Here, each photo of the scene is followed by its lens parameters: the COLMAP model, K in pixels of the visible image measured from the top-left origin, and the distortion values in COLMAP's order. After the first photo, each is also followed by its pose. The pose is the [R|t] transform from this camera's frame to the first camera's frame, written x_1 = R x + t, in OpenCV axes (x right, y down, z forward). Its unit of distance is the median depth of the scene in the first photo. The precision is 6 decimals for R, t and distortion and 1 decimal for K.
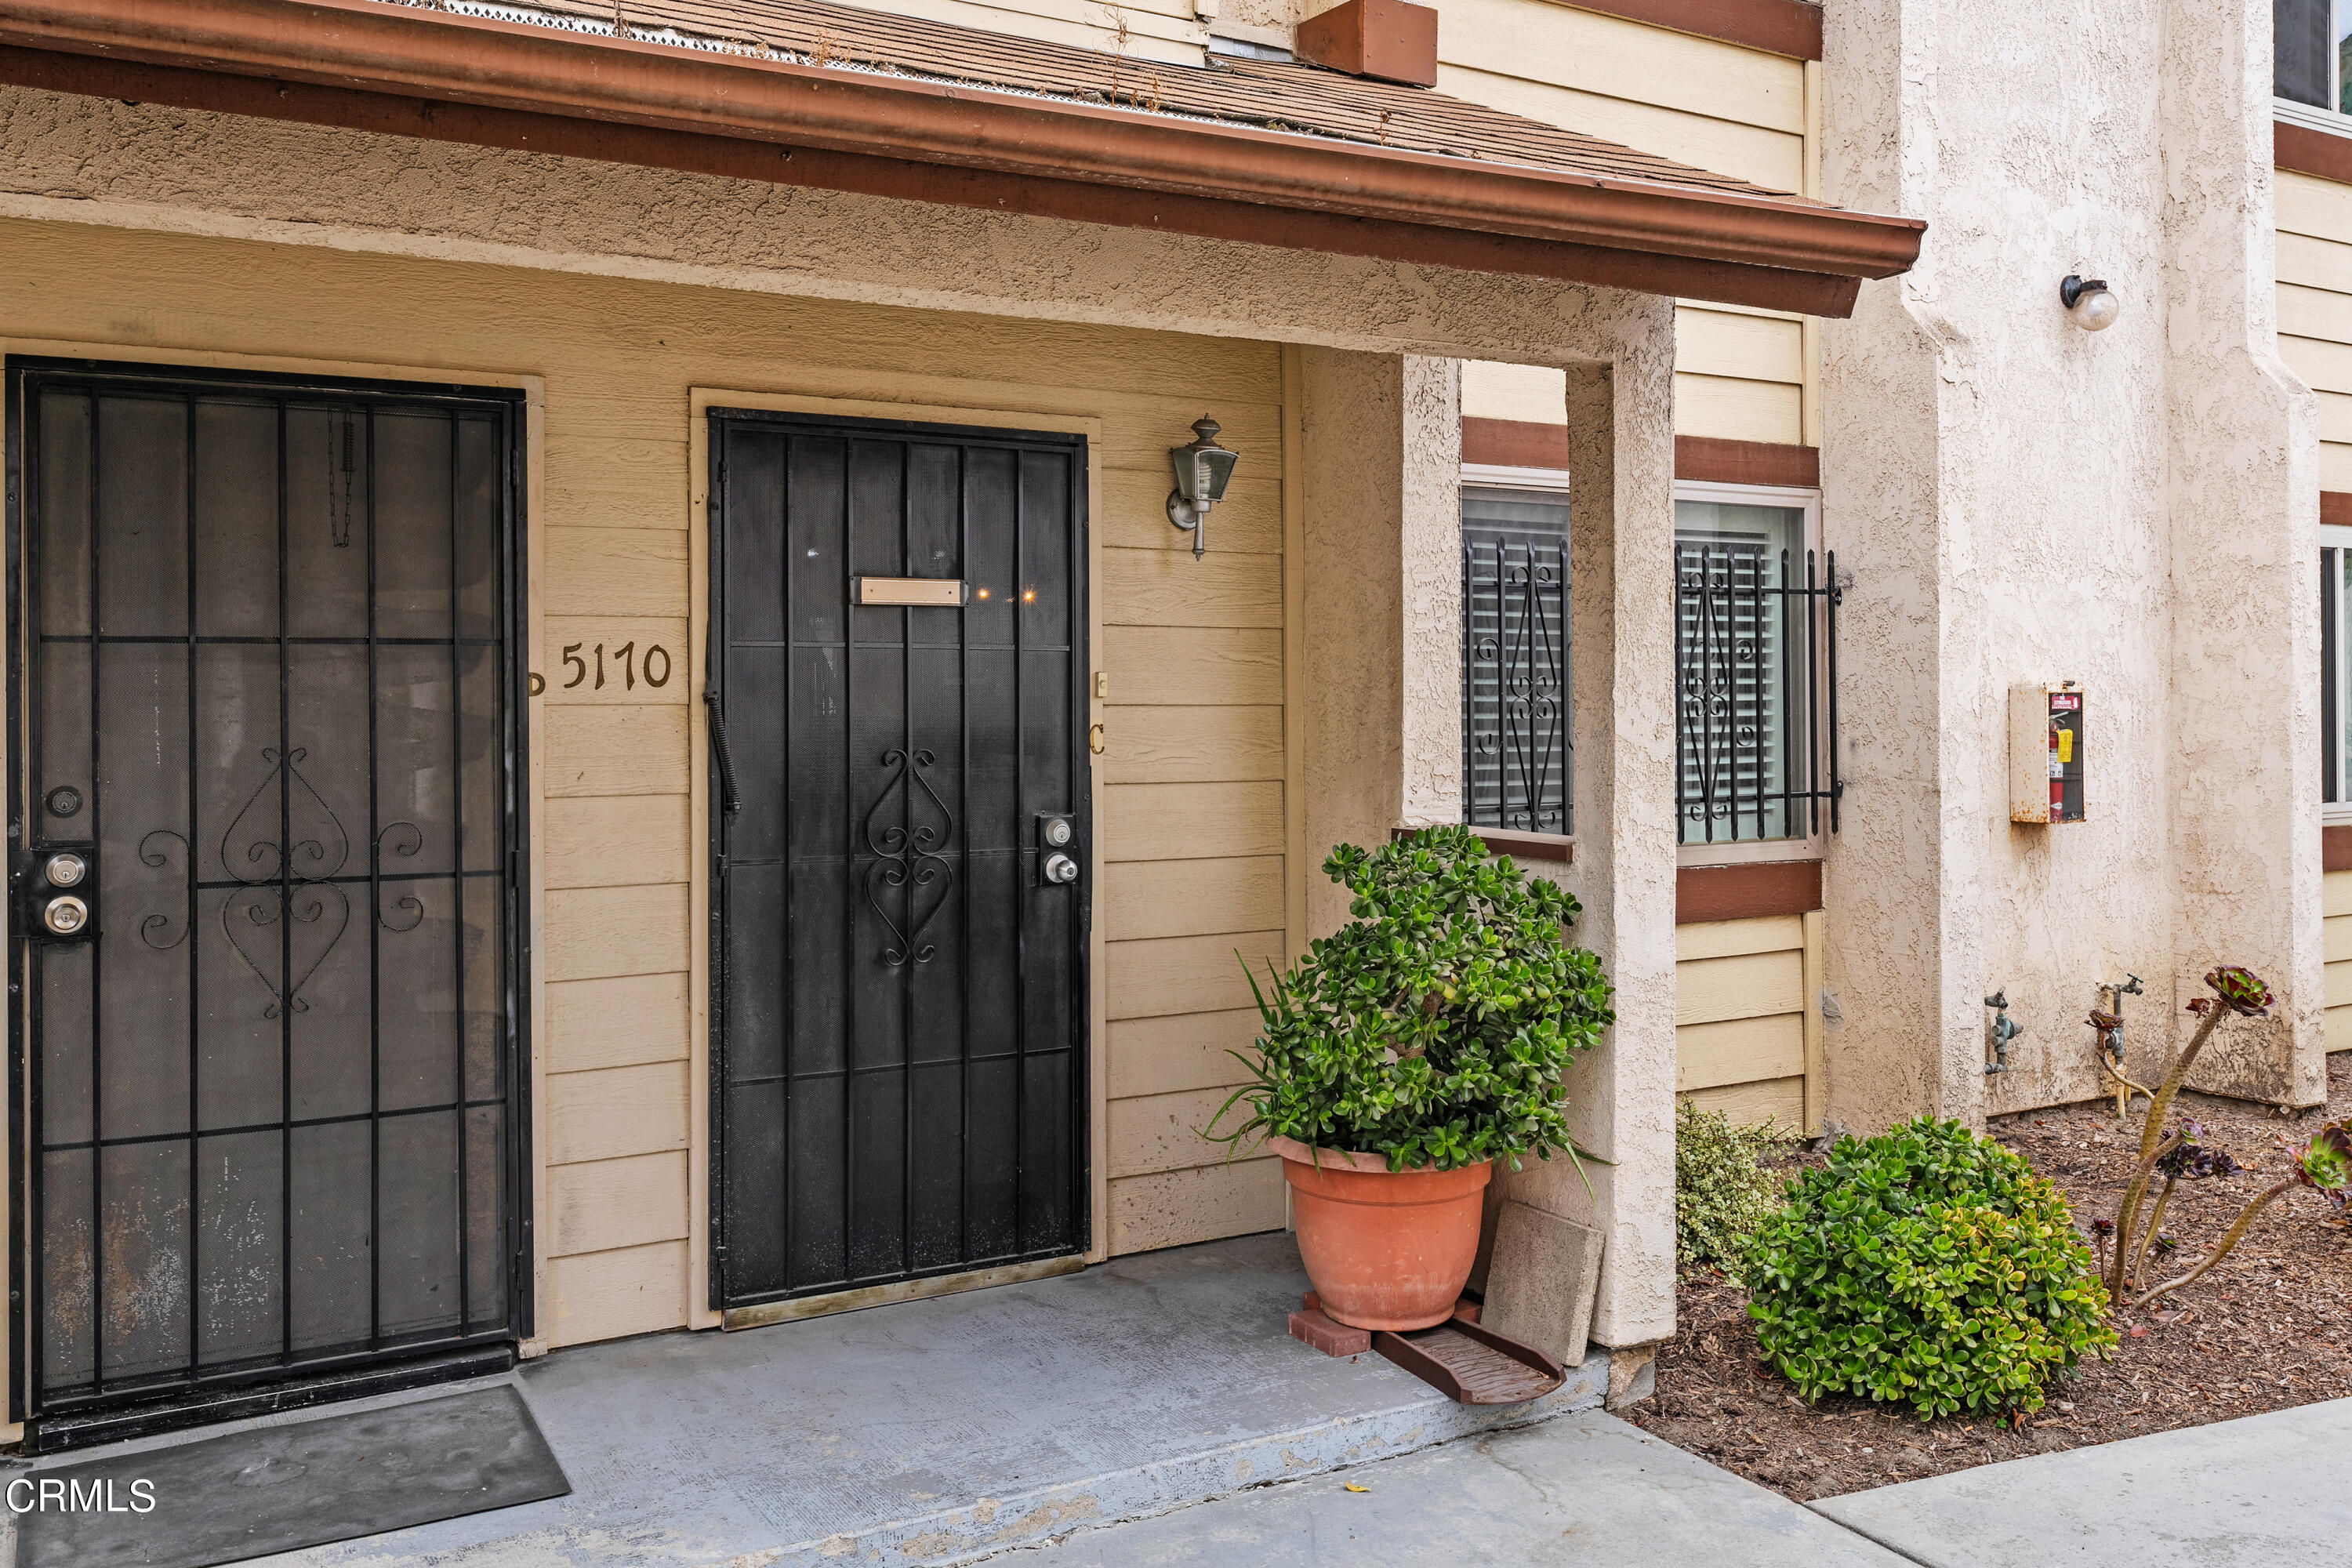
lens RADIAL K [[1940.0, 0, 1175.6], [0, 1940.0, 718.4], [0, 0, 1]] dist [0.001327, 0.001633]
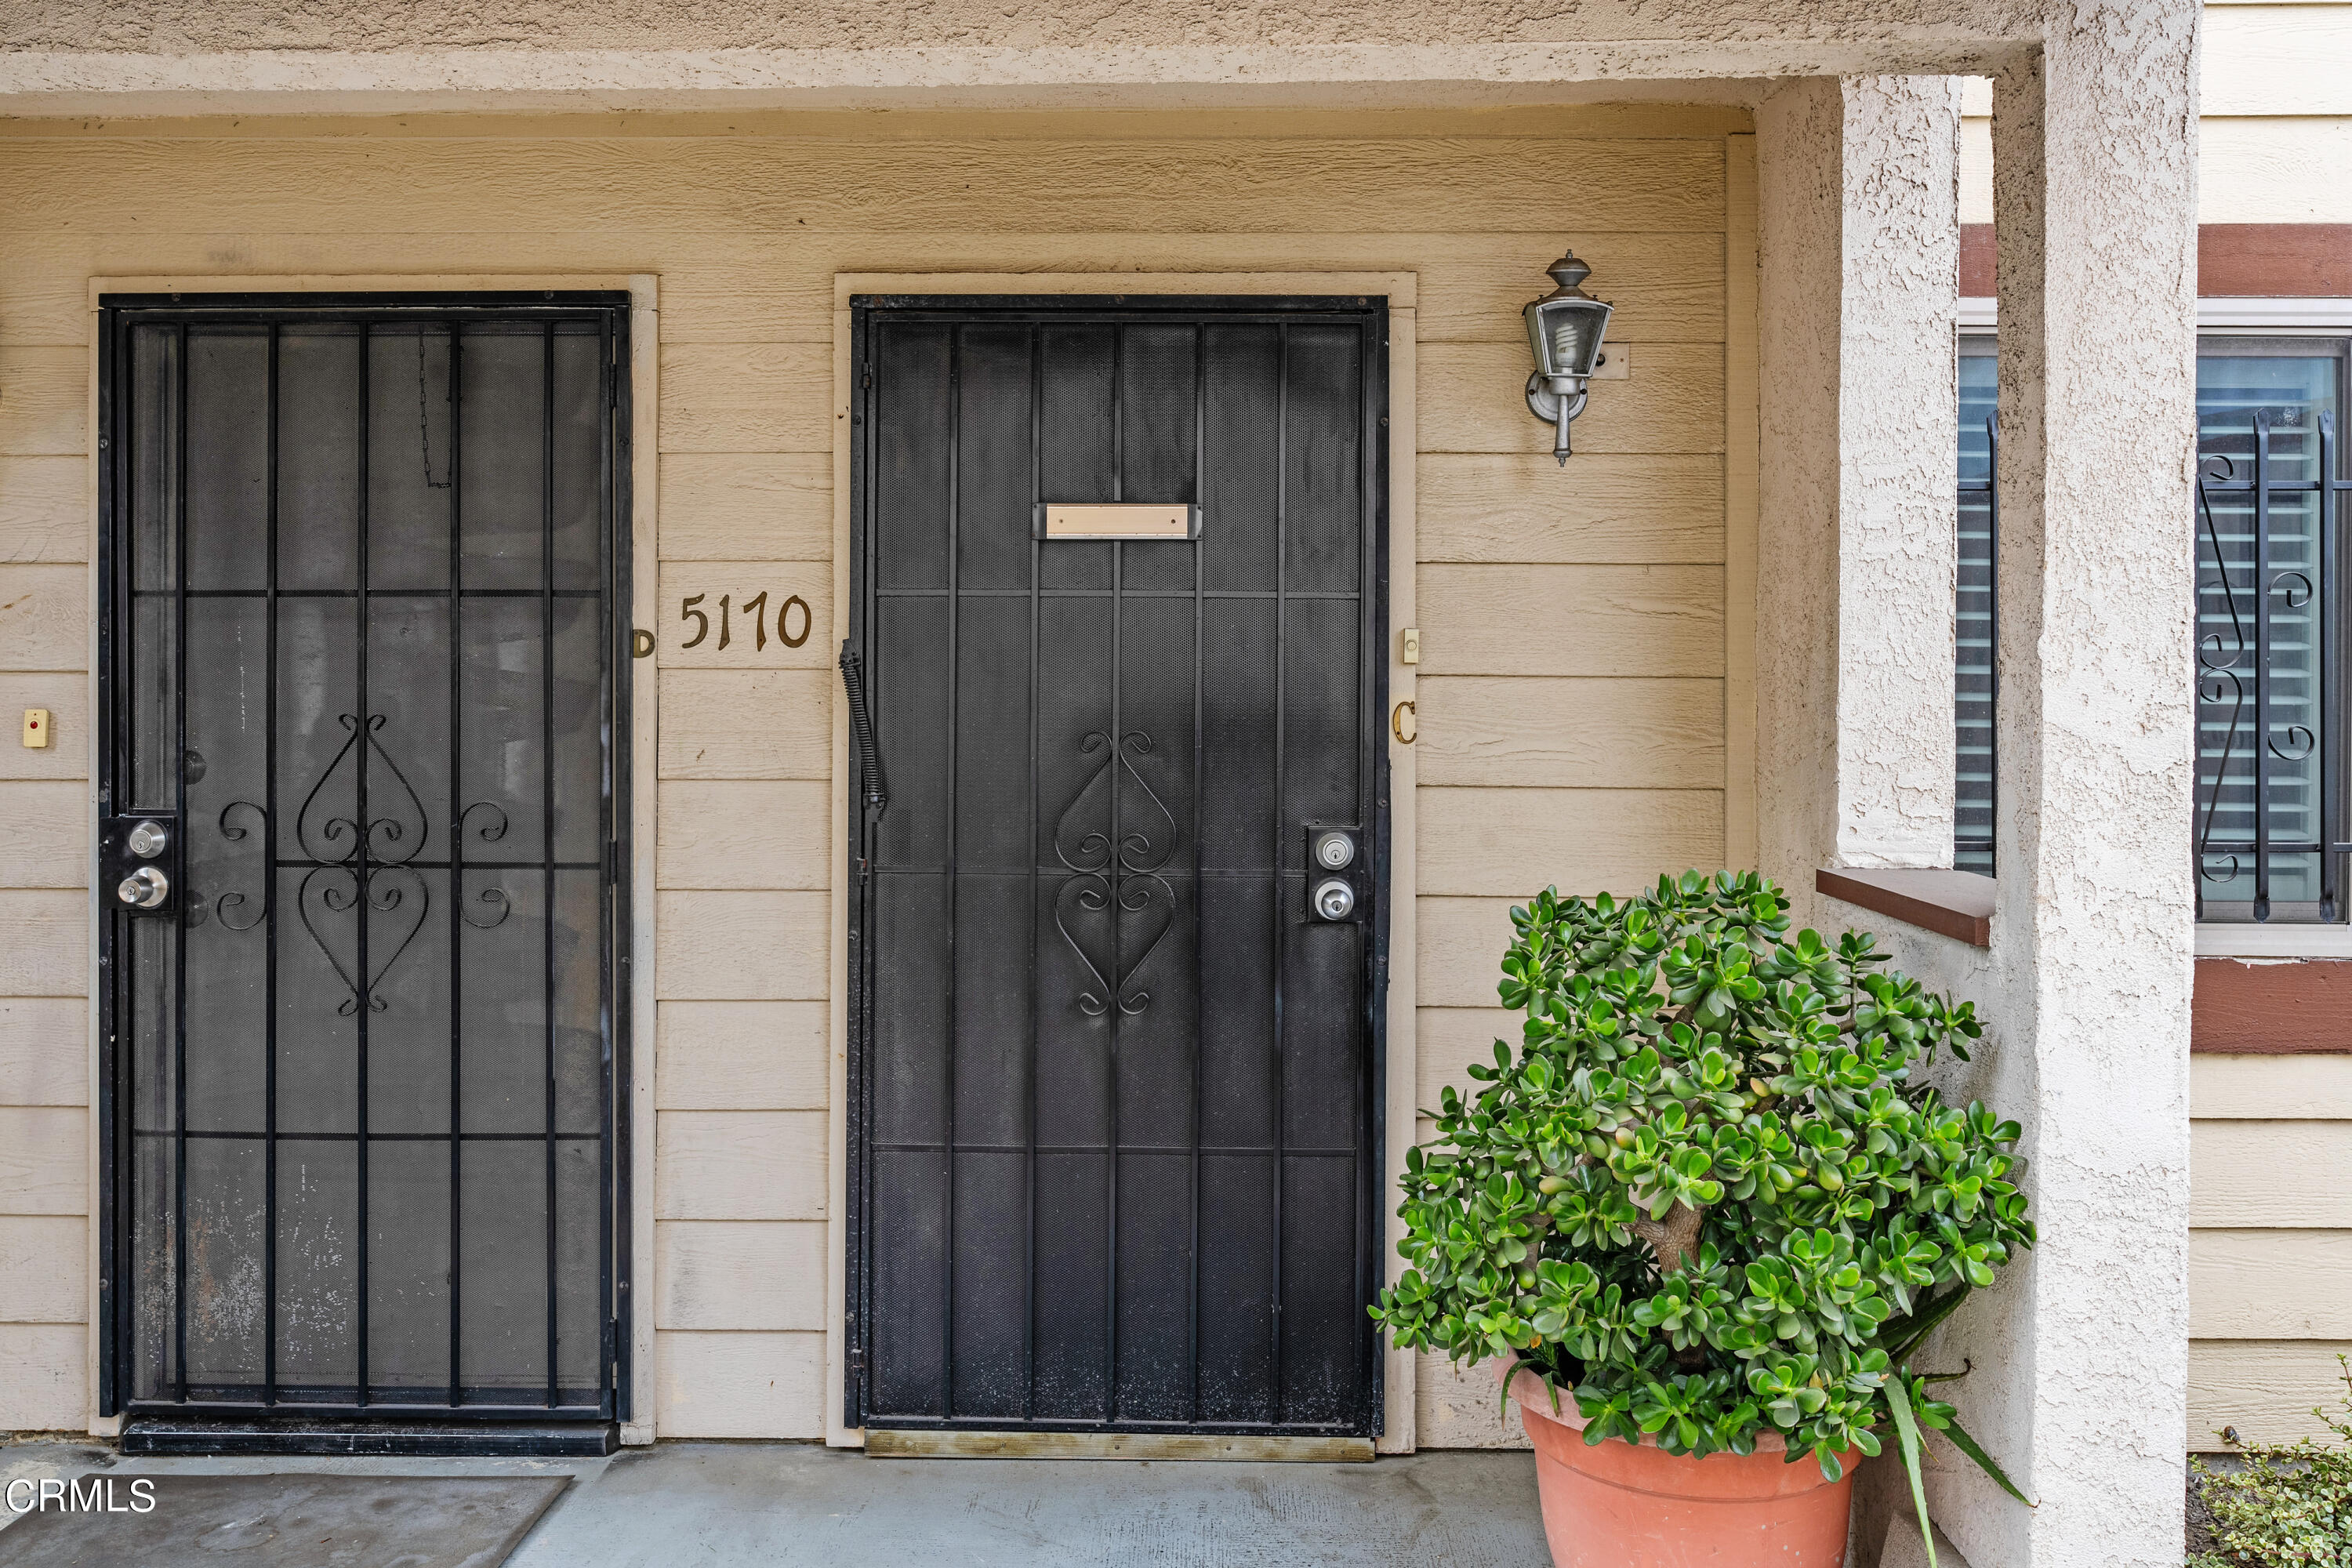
lens RADIAL K [[1940.0, 0, 1175.6], [0, 1940.0, 718.4], [0, 0, 1]] dist [0.001327, 0.001633]
pose [[0.854935, 0.013236, -0.518566, 0.291867], [-0.012123, 0.999911, 0.005536, 0.007115], [0.518593, 0.001554, 0.855020, 0.391574]]
